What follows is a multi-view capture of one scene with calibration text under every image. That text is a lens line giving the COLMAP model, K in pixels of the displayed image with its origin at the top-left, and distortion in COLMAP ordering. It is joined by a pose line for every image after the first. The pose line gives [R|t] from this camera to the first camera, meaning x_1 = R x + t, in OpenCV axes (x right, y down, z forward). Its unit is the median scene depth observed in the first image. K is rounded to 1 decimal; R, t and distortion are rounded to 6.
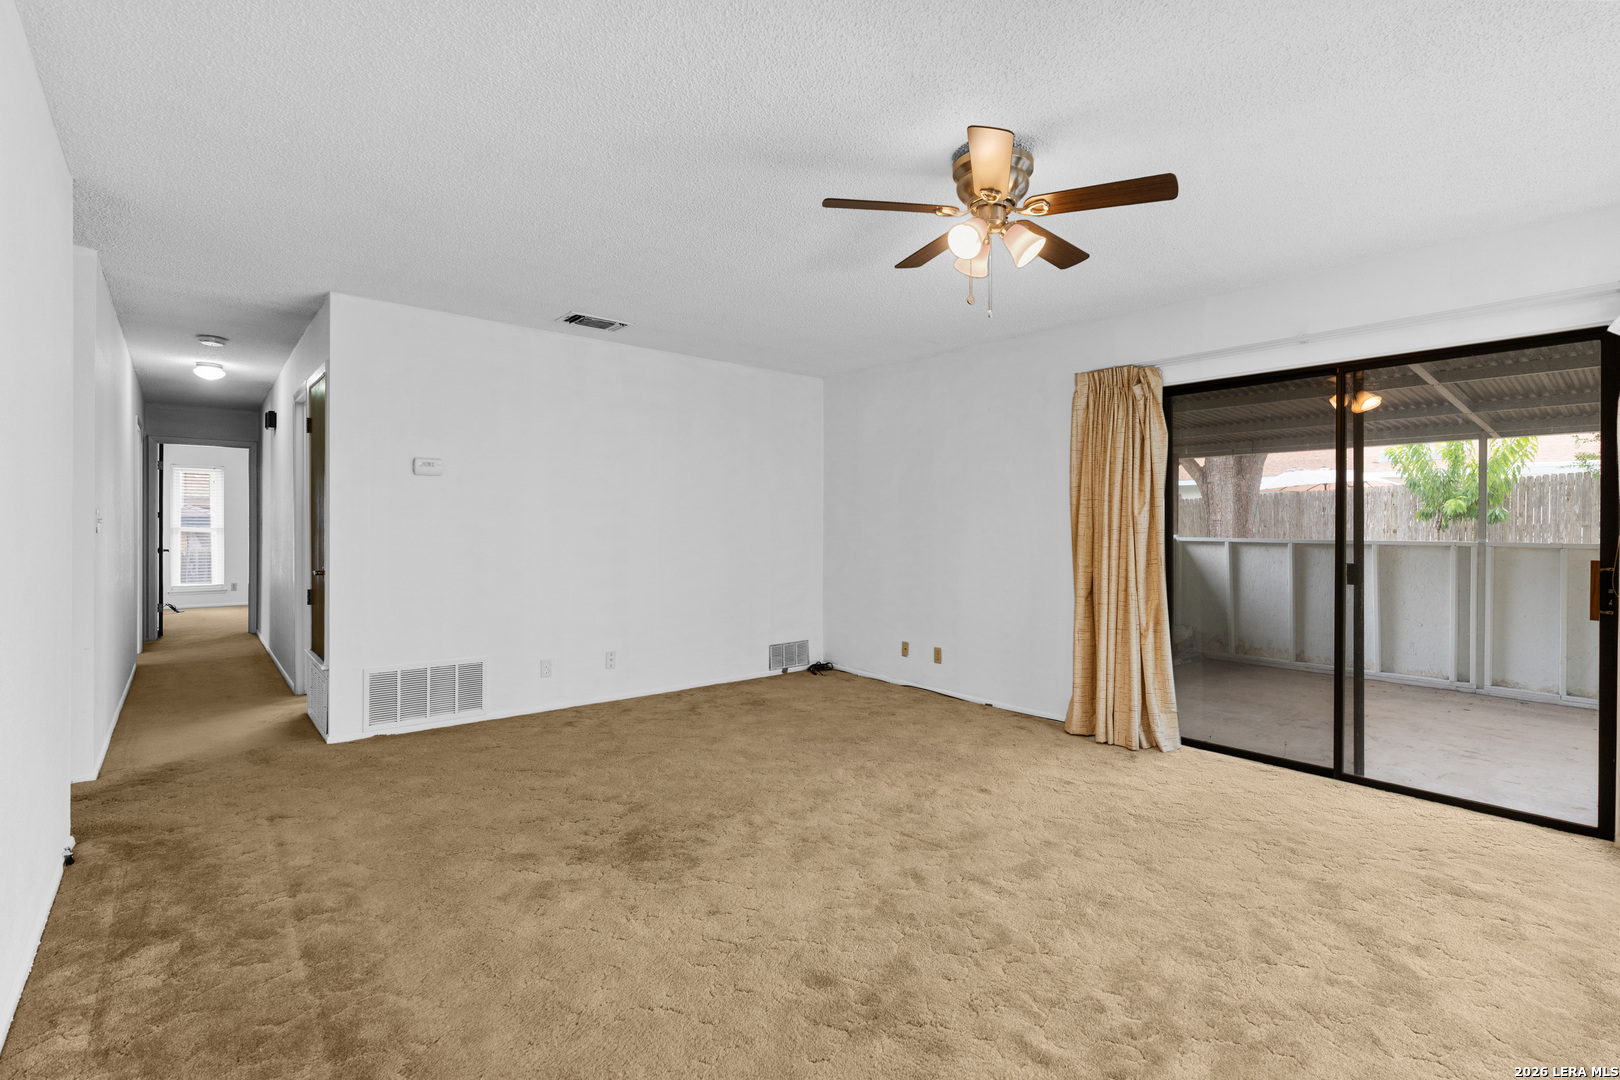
lens RADIAL K [[740.4, 0, 808.6], [0, 740.4, 532.1], [0, 0, 1]] dist [-0.006215, 0.002254]
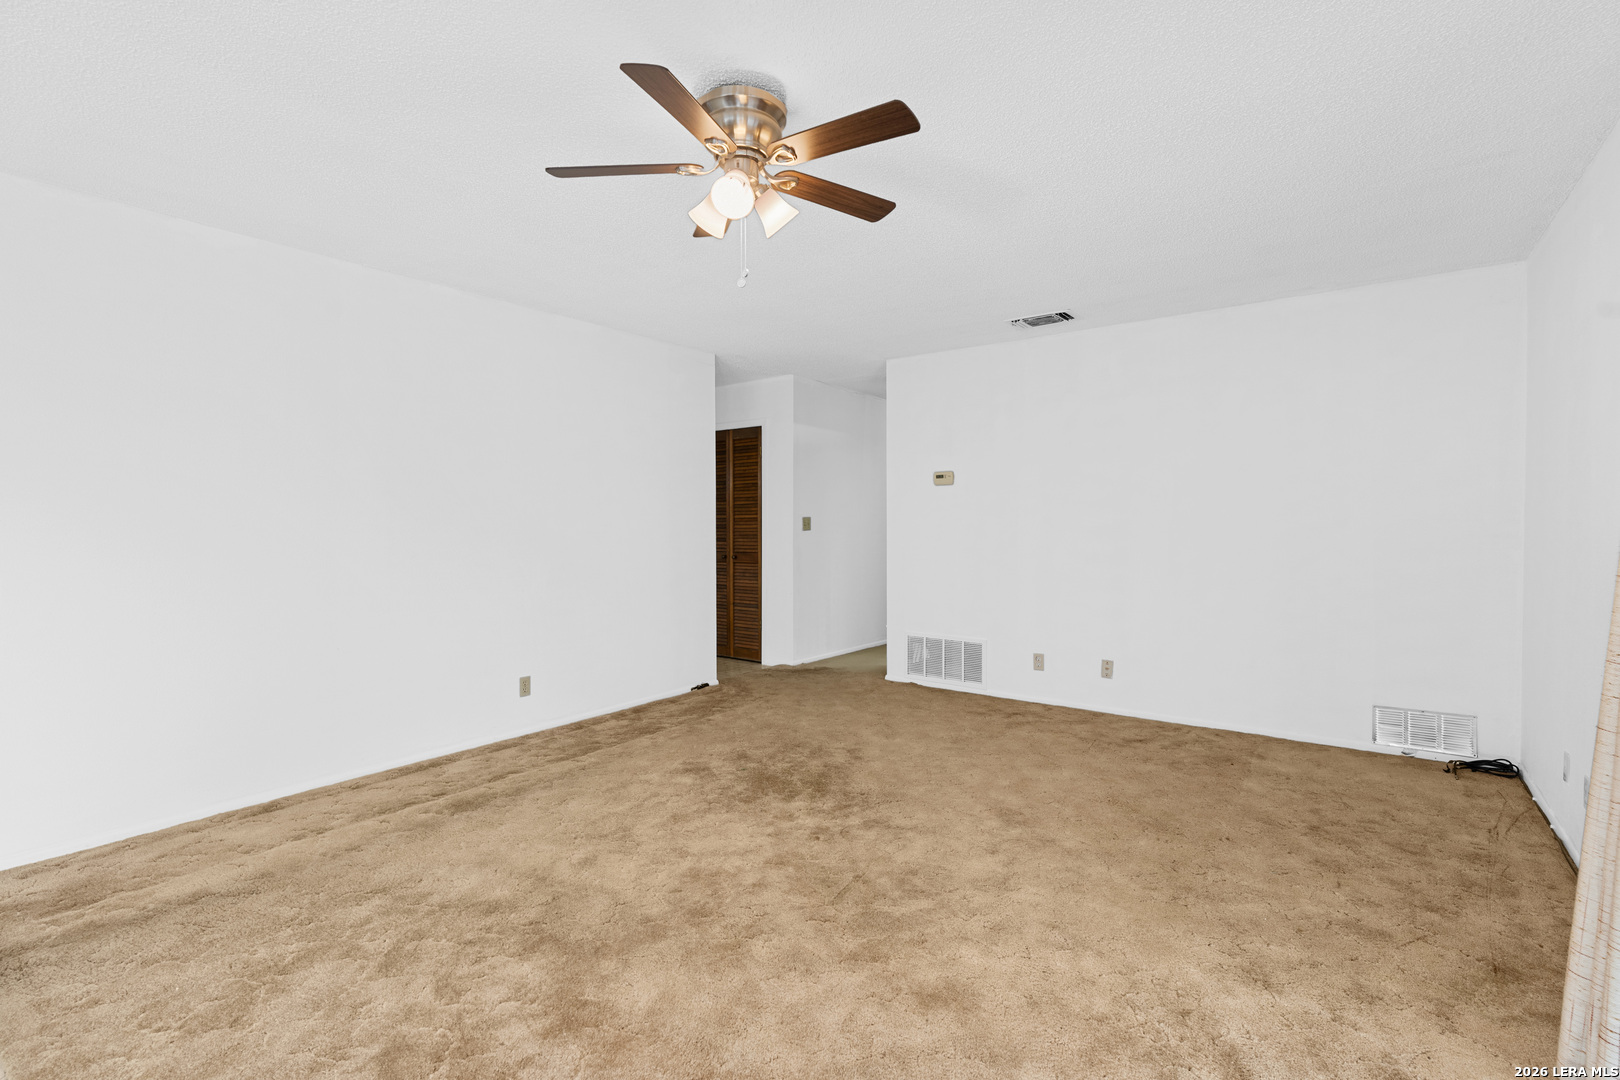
lens RADIAL K [[740.4, 0, 807.0], [0, 740.4, 533.8], [0, 0, 1]] dist [-0.006215, 0.002254]
pose [[0.227829, 0.005435, -0.973686, 0.637761], [-0.002711, 0.999984, 0.004948, -0.000436], [0.973697, 0.001512, 0.227841, 0.485487]]
